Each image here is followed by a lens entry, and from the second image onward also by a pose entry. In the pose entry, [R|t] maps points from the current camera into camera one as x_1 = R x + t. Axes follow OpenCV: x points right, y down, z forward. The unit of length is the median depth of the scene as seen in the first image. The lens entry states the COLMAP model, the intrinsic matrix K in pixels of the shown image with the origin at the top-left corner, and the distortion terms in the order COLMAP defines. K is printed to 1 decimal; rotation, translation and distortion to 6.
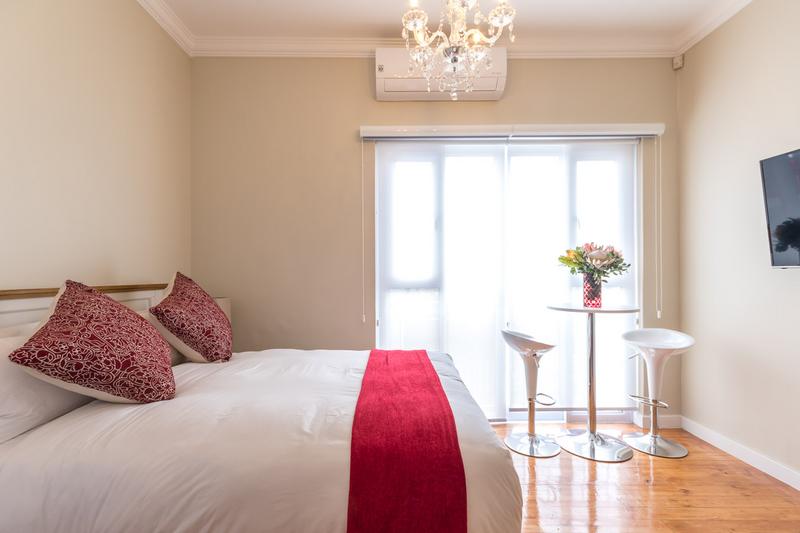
lens RADIAL K [[375.7, 0, 400.0], [0, 375.7, 266.5], [0, 0, 1]] dist [0.000135, -0.000195]
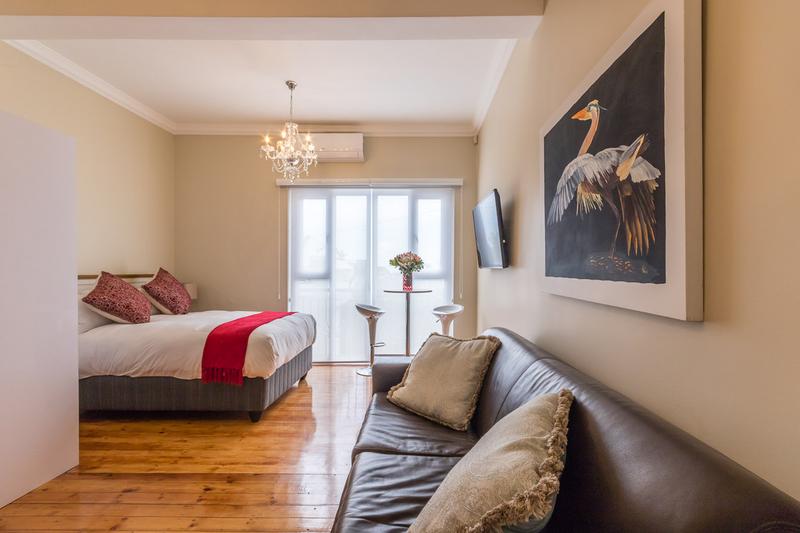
lens RADIAL K [[369.9, 0, 415.2], [0, 369.9, 267.6], [0, 0, 1]] dist [-0.000754, -0.000150]
pose [[0.999947, 0.007544, -0.007032, 0.759070], [-0.007453, 0.999888, 0.012943, -0.021285], [0.007128, -0.012889, 0.999892, -0.907196]]
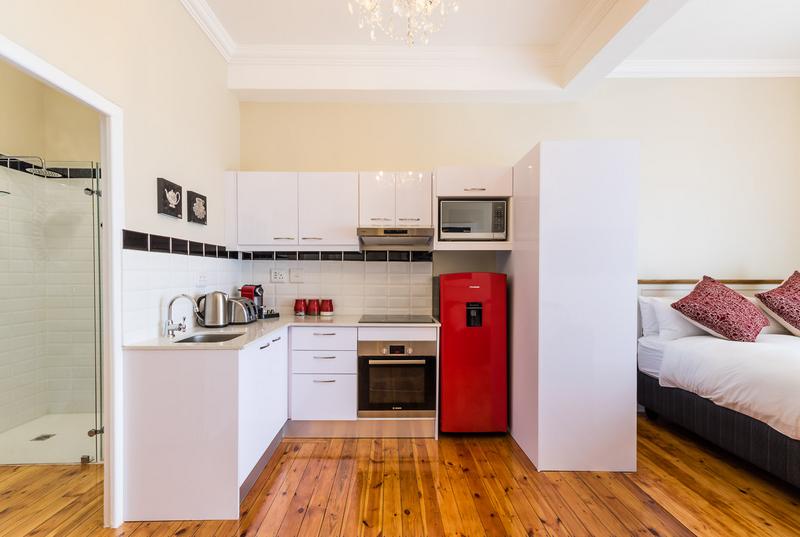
lens RADIAL K [[364.8, 0, 395.4], [0, 364.8, 280.9], [0, 0, 1]] dist [0.002803, 0.000539]
pose [[0.007419, 0.023832, -0.999688, 0.807657], [0.018428, 0.999543, 0.023965, -0.010013], [0.999803, -0.018600, 0.006977, -0.501236]]
